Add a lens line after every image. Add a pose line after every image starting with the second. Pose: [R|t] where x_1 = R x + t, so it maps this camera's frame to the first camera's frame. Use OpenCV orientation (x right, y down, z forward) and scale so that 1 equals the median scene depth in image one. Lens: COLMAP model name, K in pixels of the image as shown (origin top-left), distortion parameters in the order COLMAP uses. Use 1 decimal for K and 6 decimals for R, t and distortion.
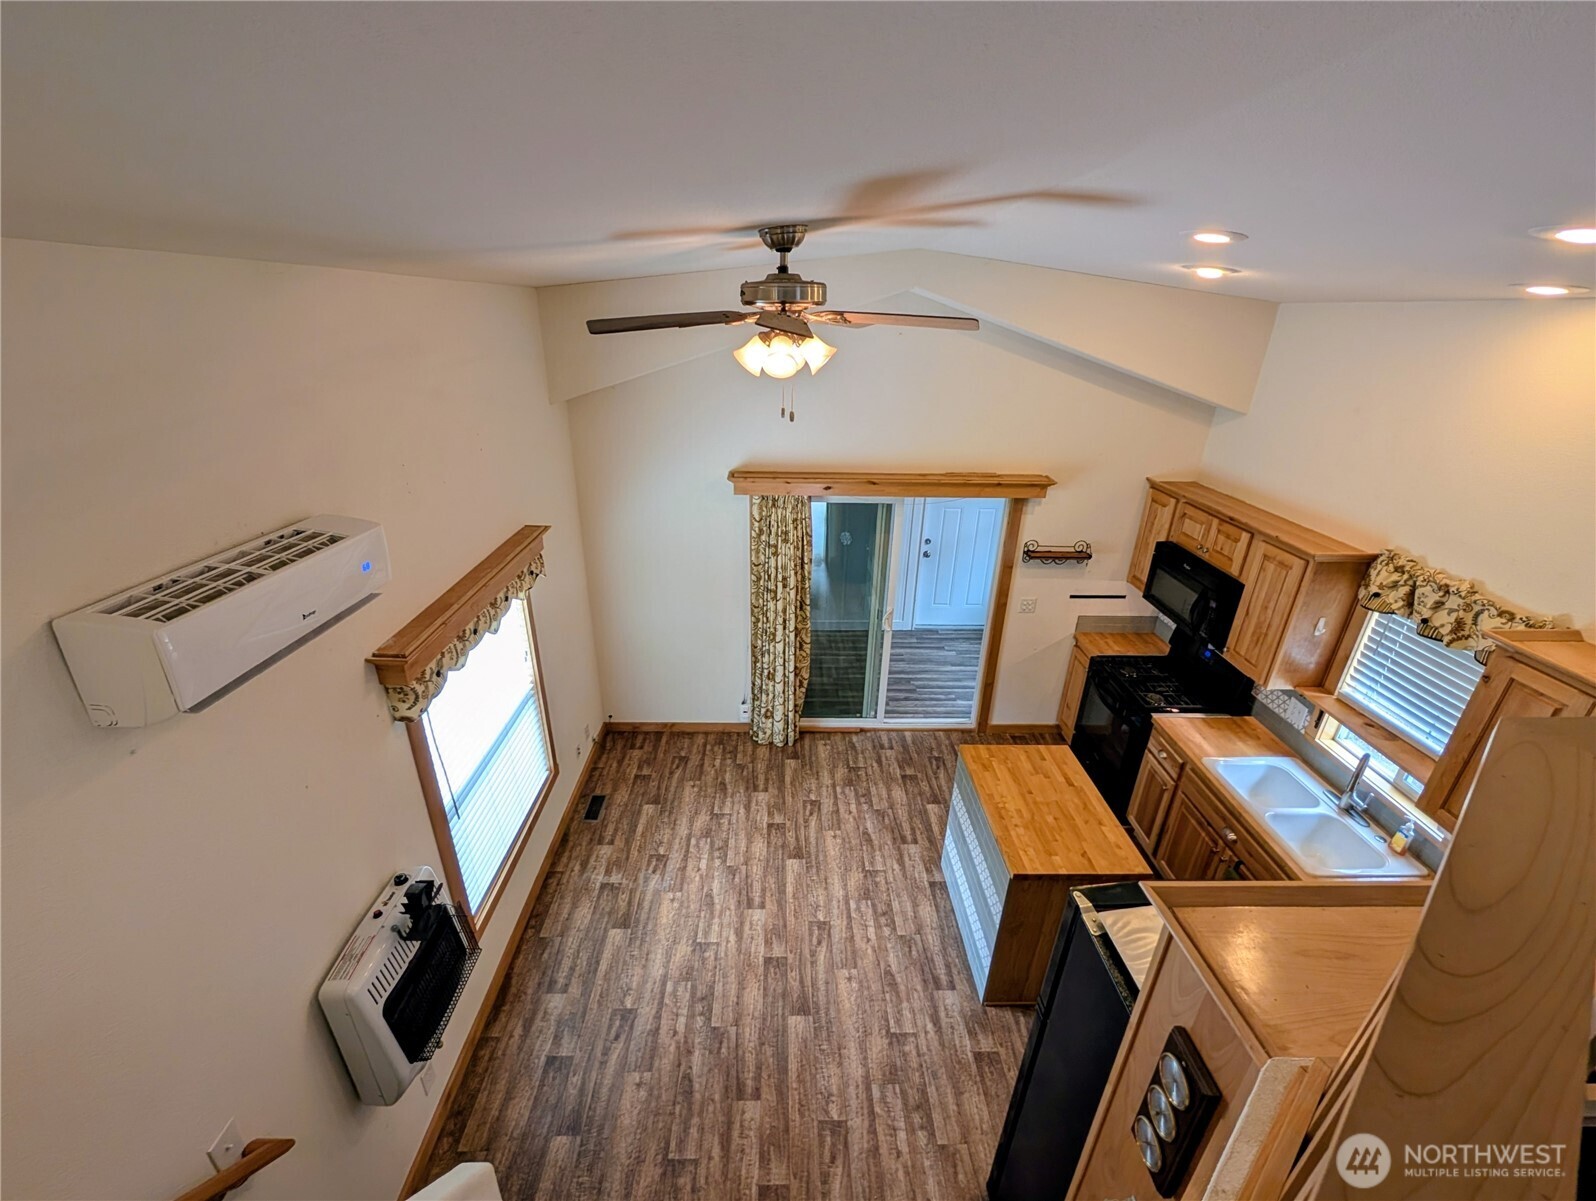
lens RADIAL K [[646.5, 0, 796.3], [0, 646.5, 602.4], [0, 0, 1]] dist [-0.002388, 0.000042]
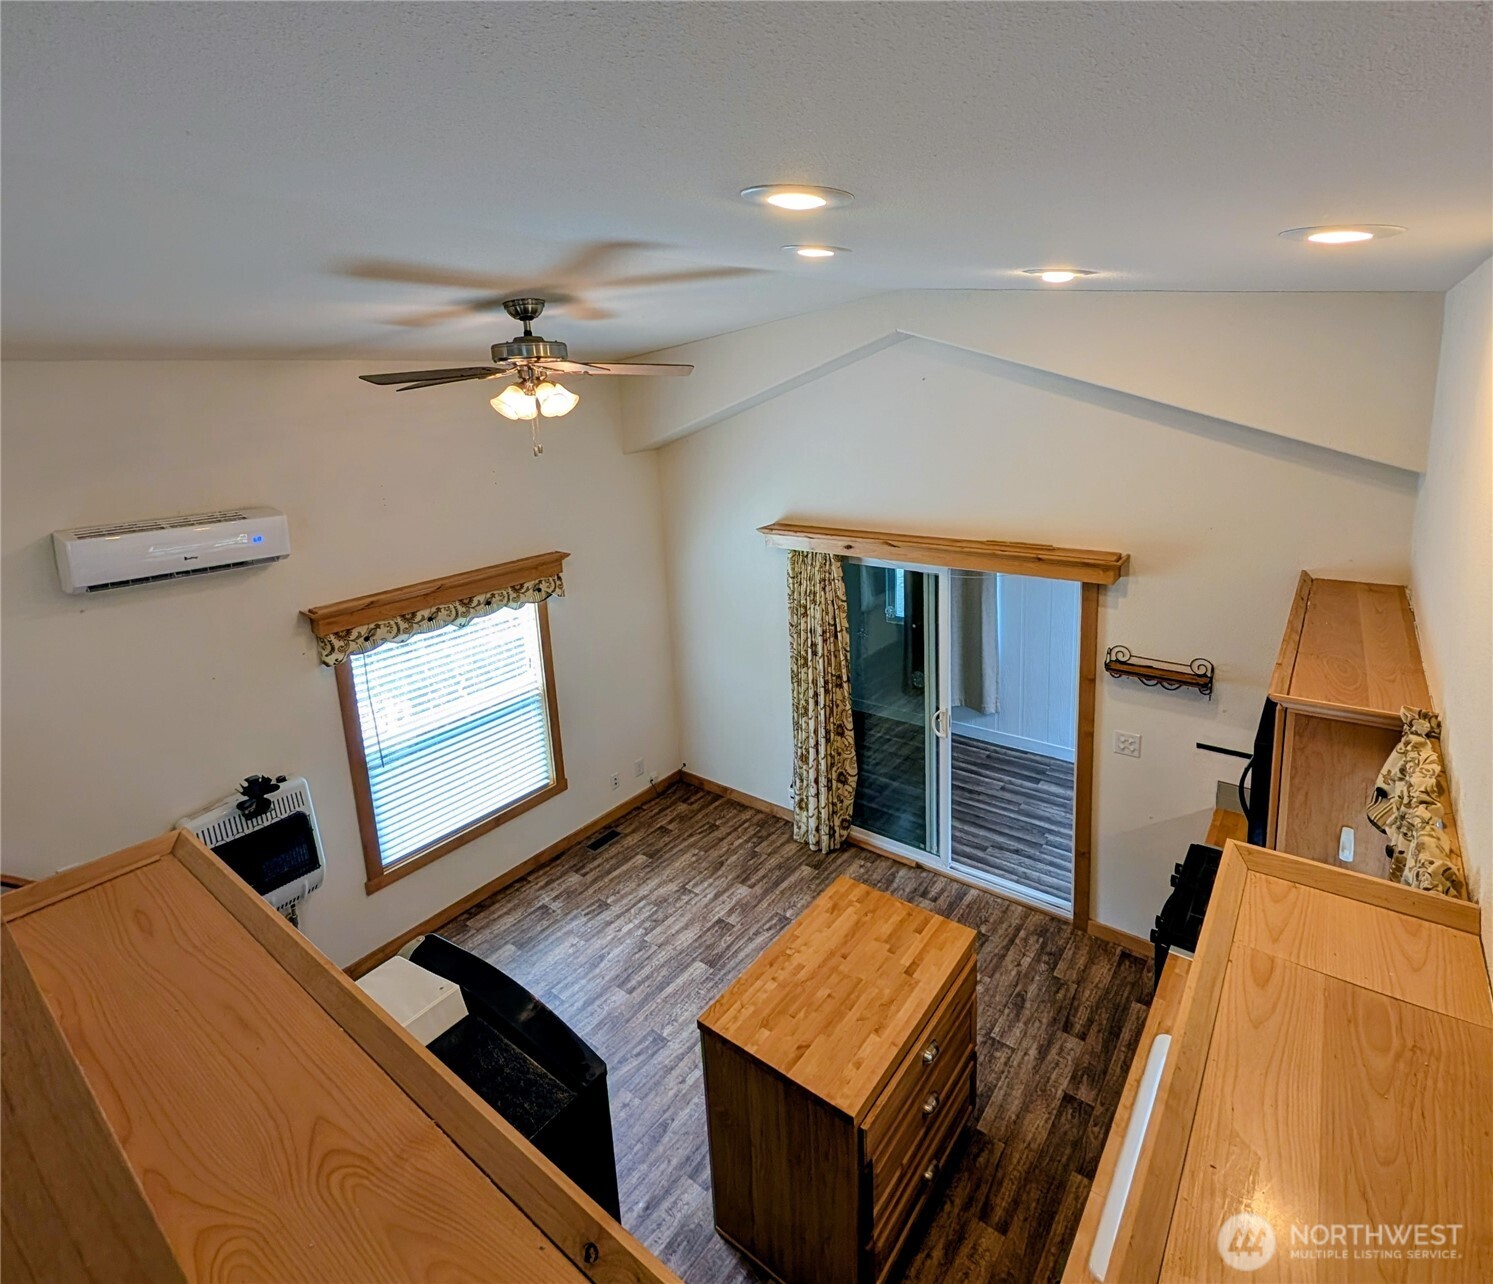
lens RADIAL K [[767.6, 0, 795.9], [0, 767.6, 533.4], [0, 0, 1]] dist [0.000342, 0.000494]
pose [[0.791600, 0.065977, -0.607467, 0.681332], [-0.199408, 0.967619, -0.154759, -0.019036], [0.577586, 0.243641, 0.779124, 0.147139]]
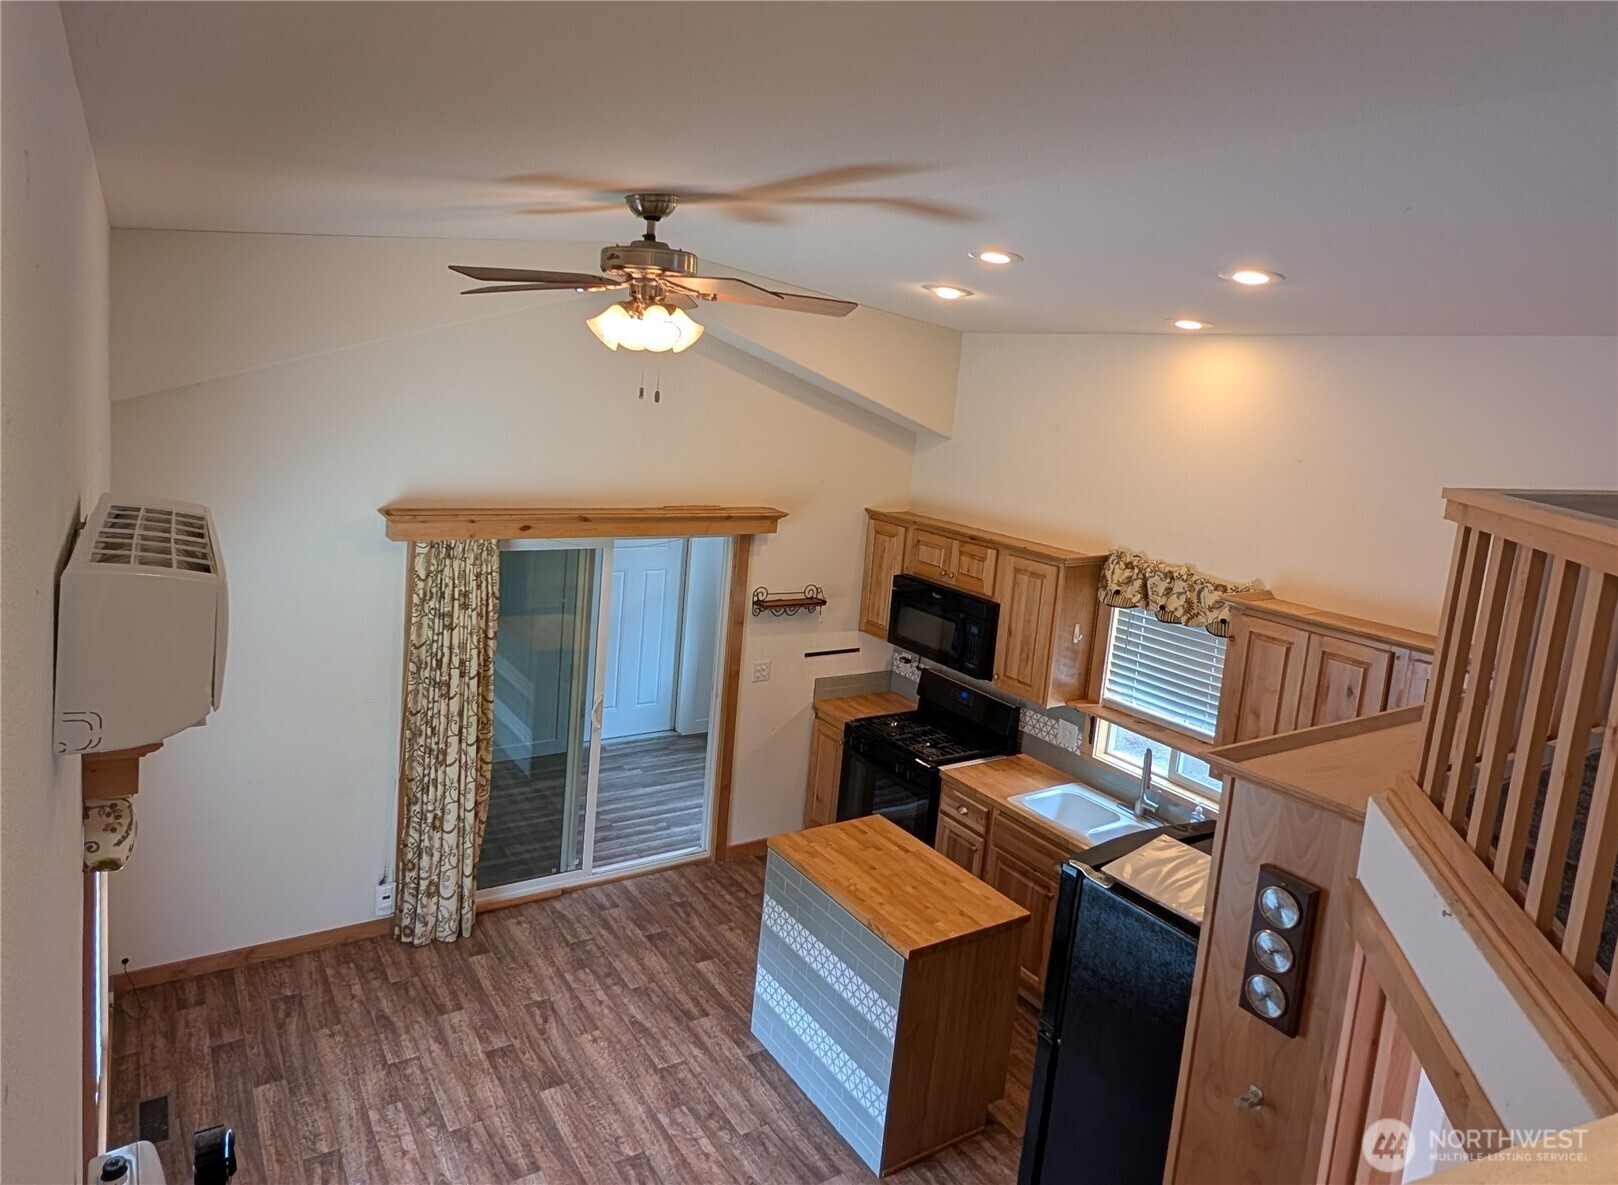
lens RADIAL K [[986.7, 0, 740.0], [0, 986.7, 504.9], [0, 0, 1]] dist [-0.002042, -0.000767]
pose [[0.862960, -0.016828, 0.504992, -0.329914], [0.149454, 0.963225, -0.223298, 0.090014], [-0.482663, 0.268170, 0.833739, -0.055484]]
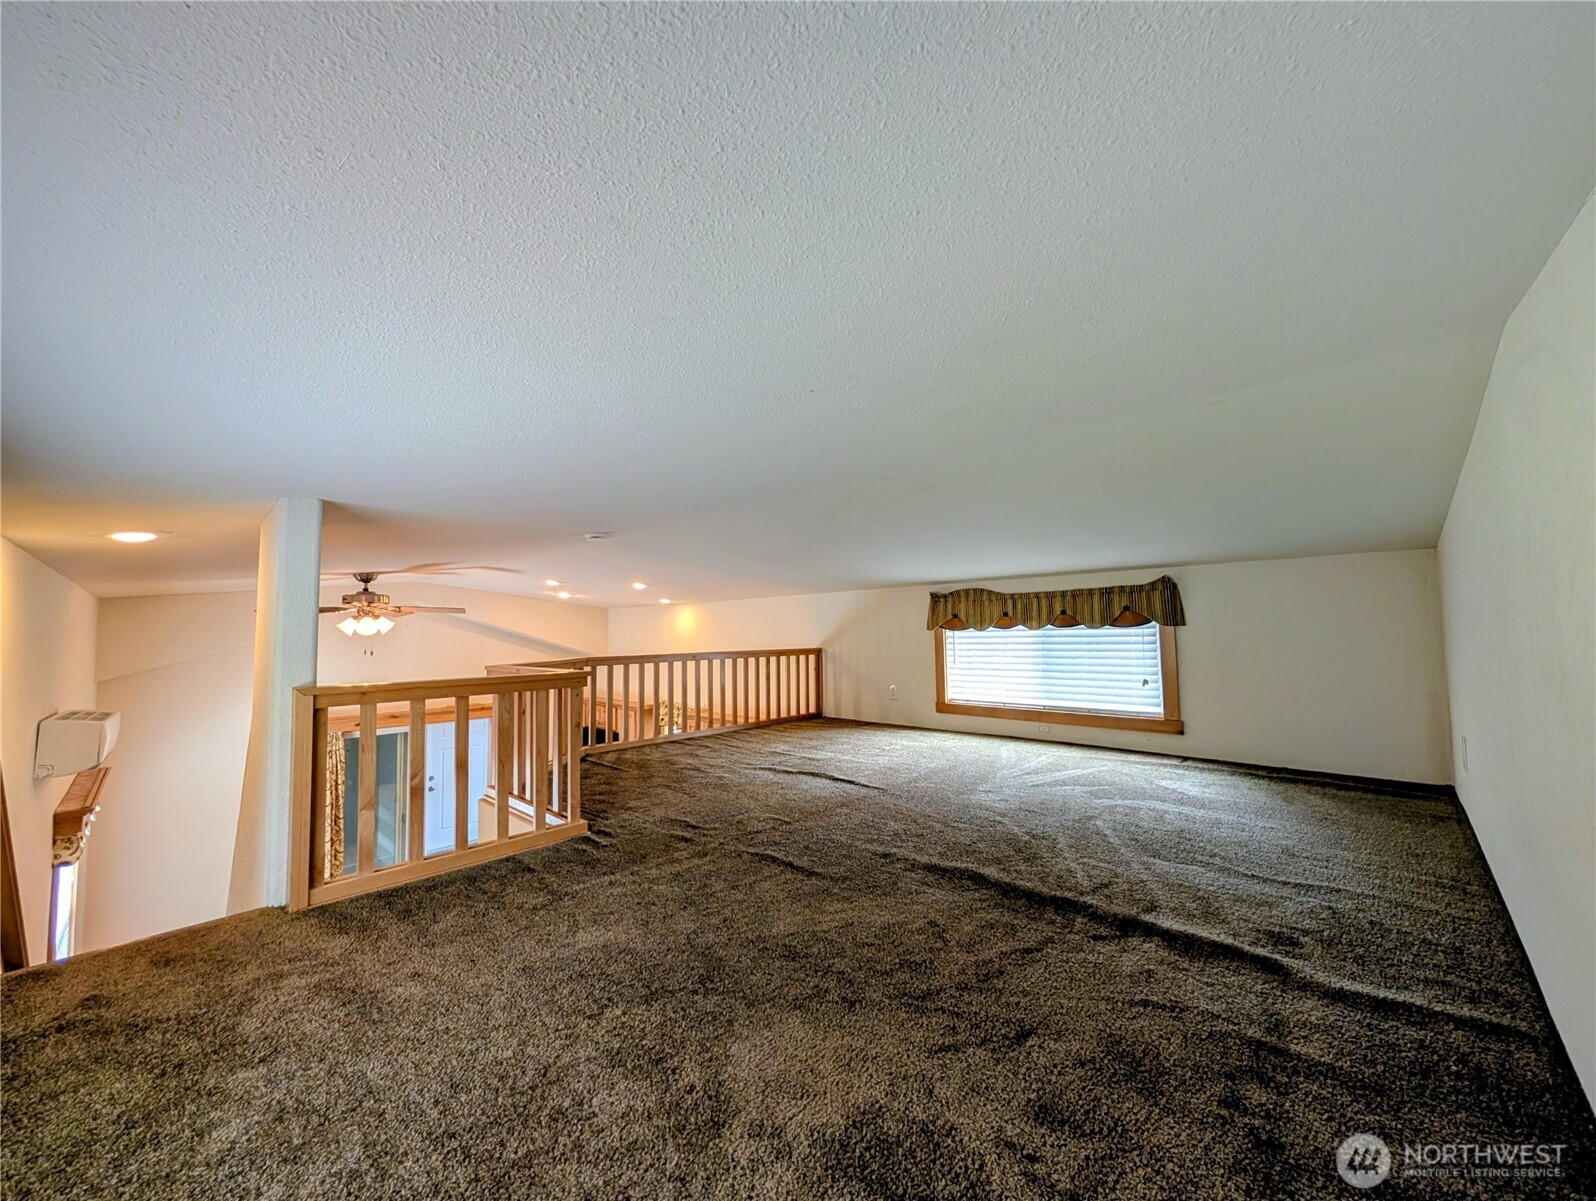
lens RADIAL K [[596.5, 0, 795.4], [0, 596.5, 598.4], [0, 0, 1]] dist [-0.010189, -0.000211]
pose [[0.700146, 0.011350, 0.713910, -0.240166], [0.319967, 0.888866, -0.327930, 0.355040], [-0.638292, 0.458026, 0.618704, -0.648953]]
